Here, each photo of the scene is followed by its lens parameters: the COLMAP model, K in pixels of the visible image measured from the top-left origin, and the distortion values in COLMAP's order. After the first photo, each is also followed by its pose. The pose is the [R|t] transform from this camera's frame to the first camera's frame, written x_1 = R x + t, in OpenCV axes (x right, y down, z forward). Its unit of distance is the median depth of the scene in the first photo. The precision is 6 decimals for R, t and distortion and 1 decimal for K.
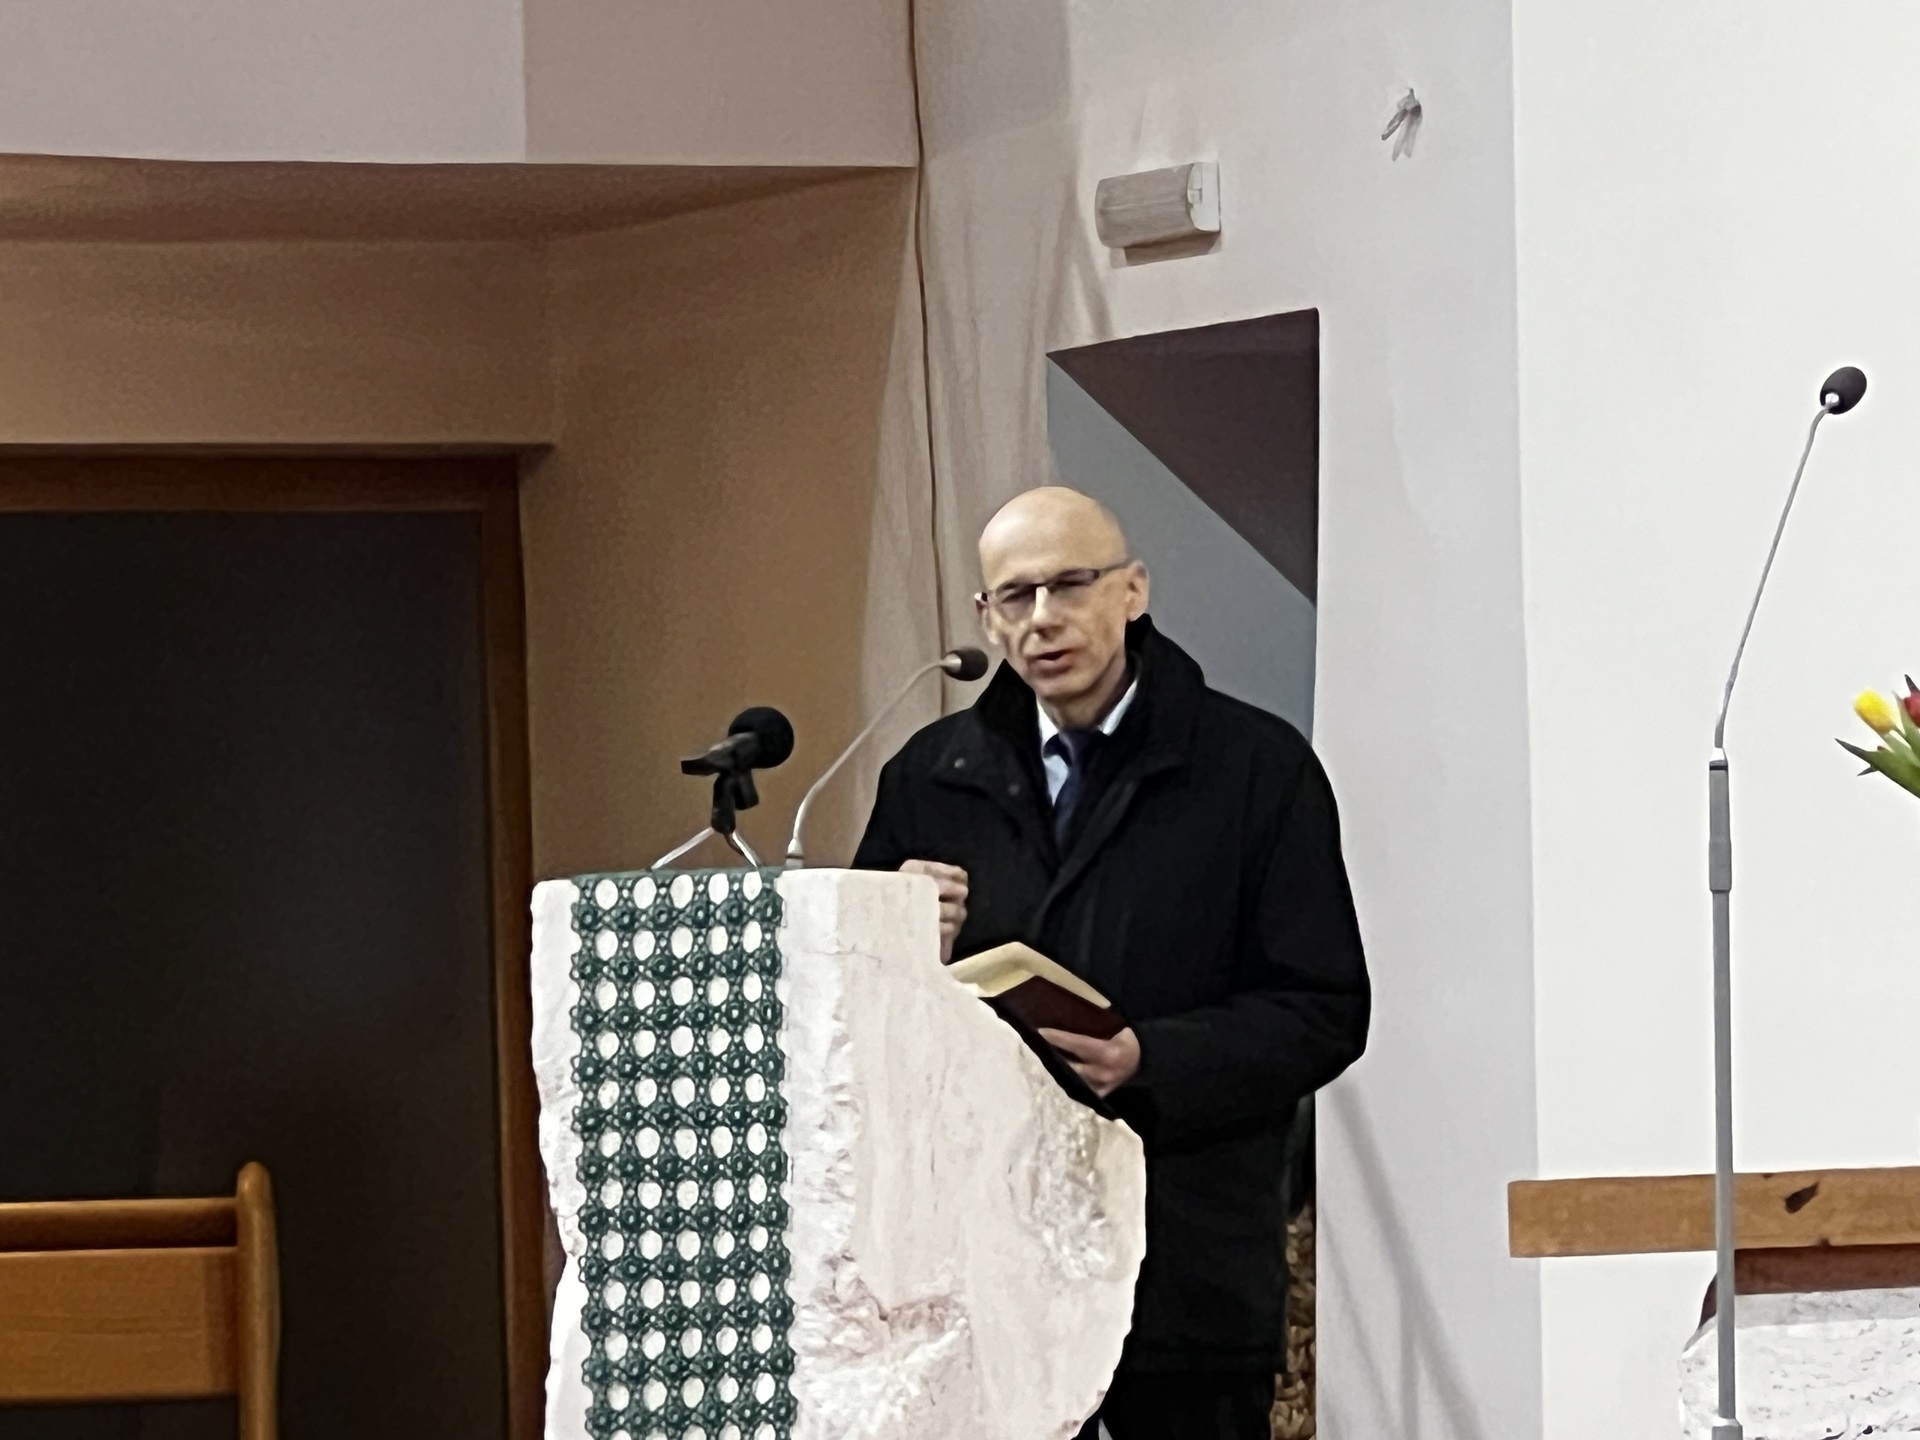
lens RADIAL K [[13619.1, 0, 959.9], [0, 13619.1, 719.7], [0, 0, 1]] dist [-0.050698, -24.123078]
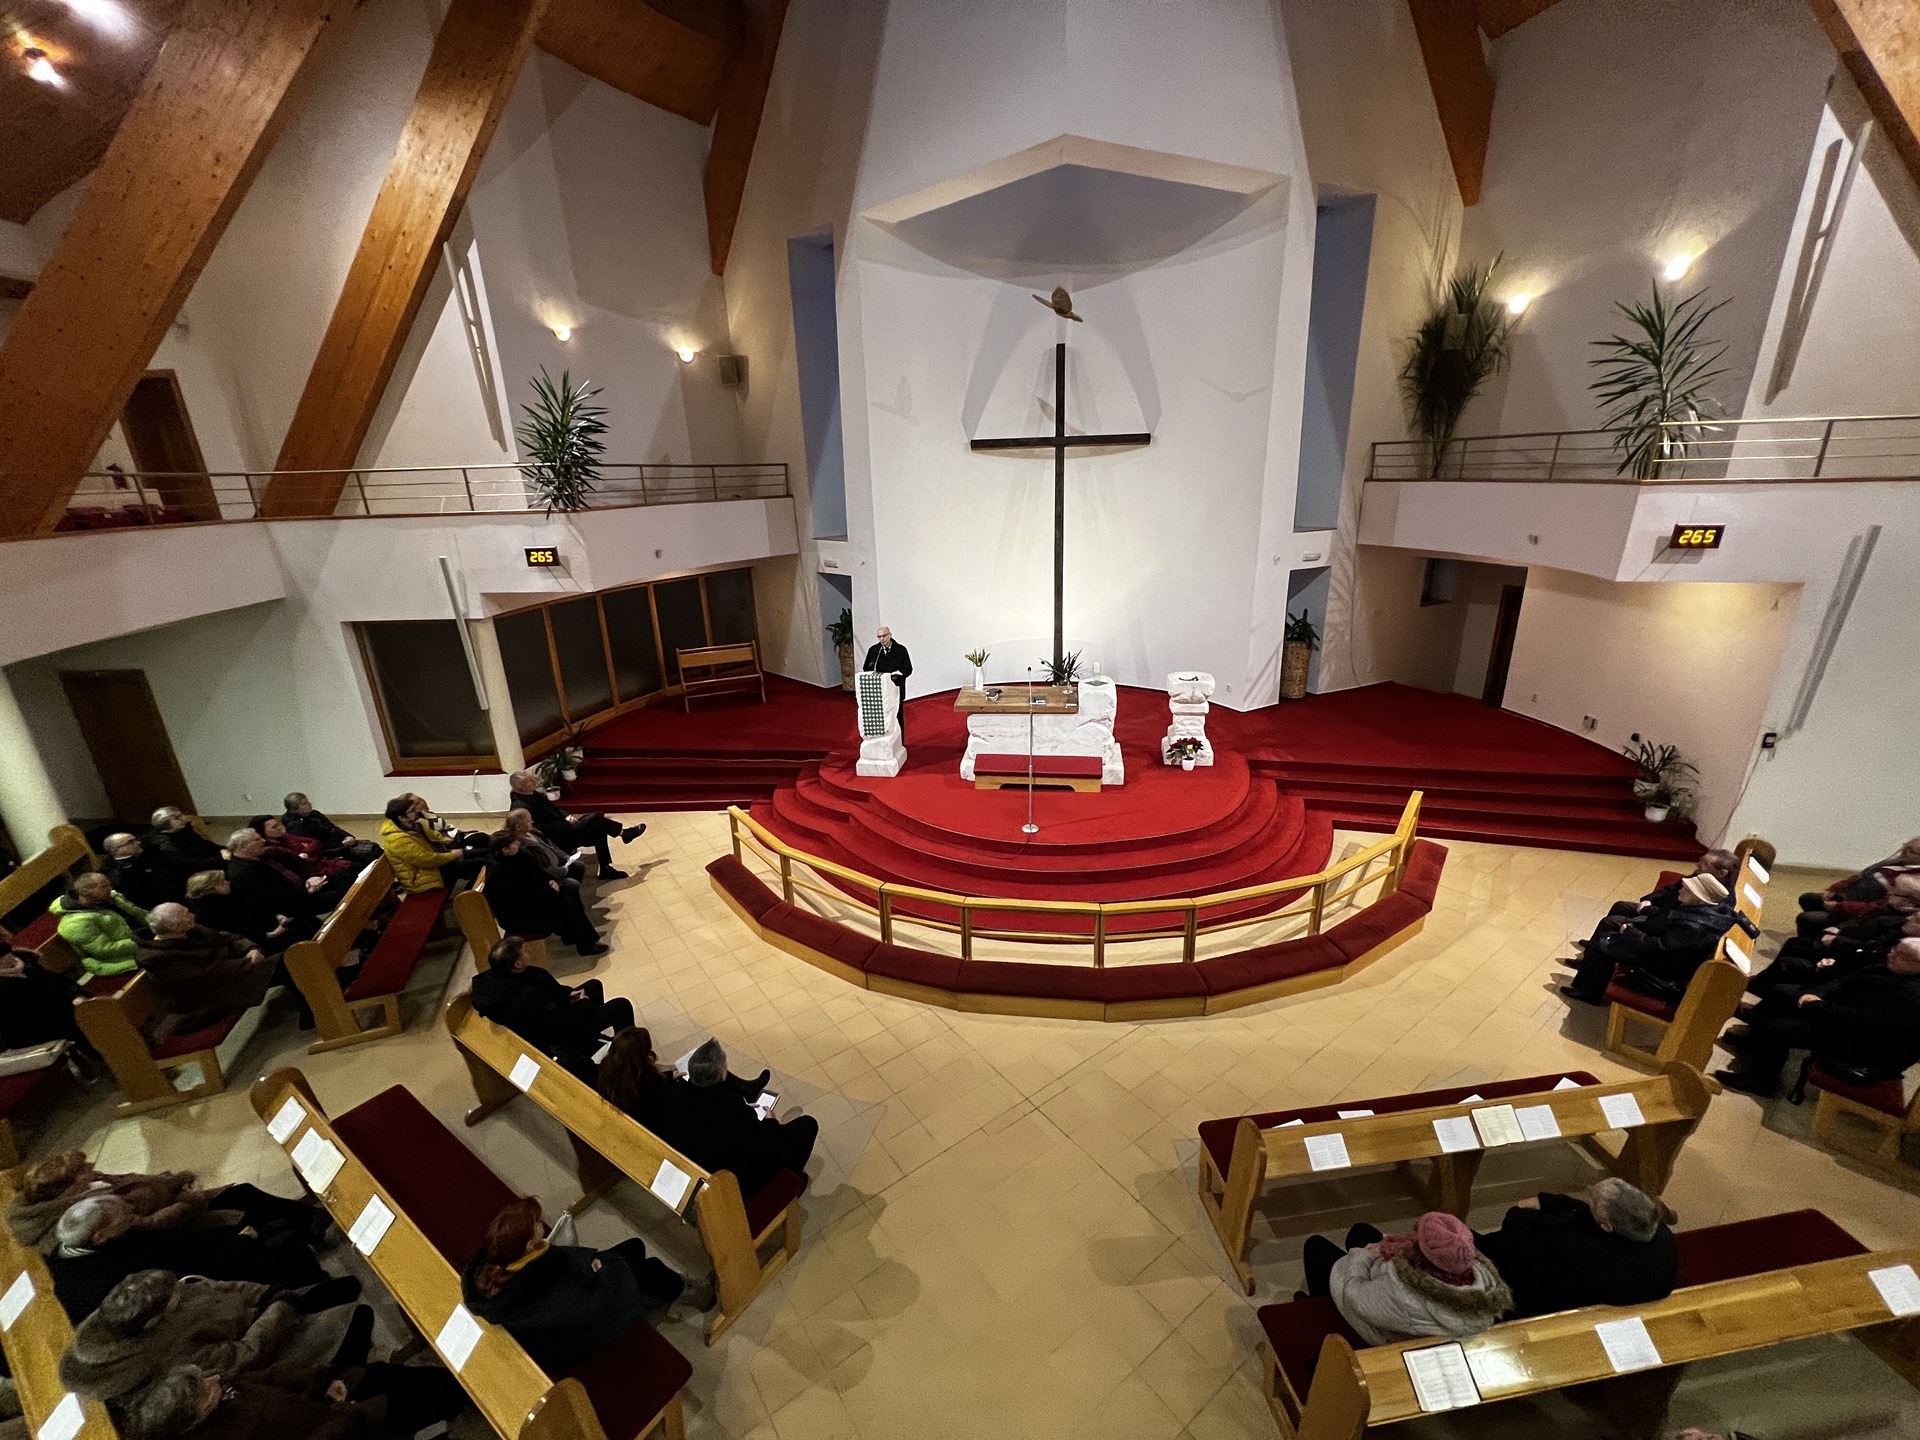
lens RADIAL K [[765.2, 0, 960.0], [0, 765.2, 723.3], [0, 0, 1]] dist [0.000594, -0.000091]
pose [[0.913791, -0.127344, 0.385706, -0.204421], [-0.008532, 0.943356, 0.331672, -0.164885], [-0.406094, -0.306370, 0.860944, 0.403901]]
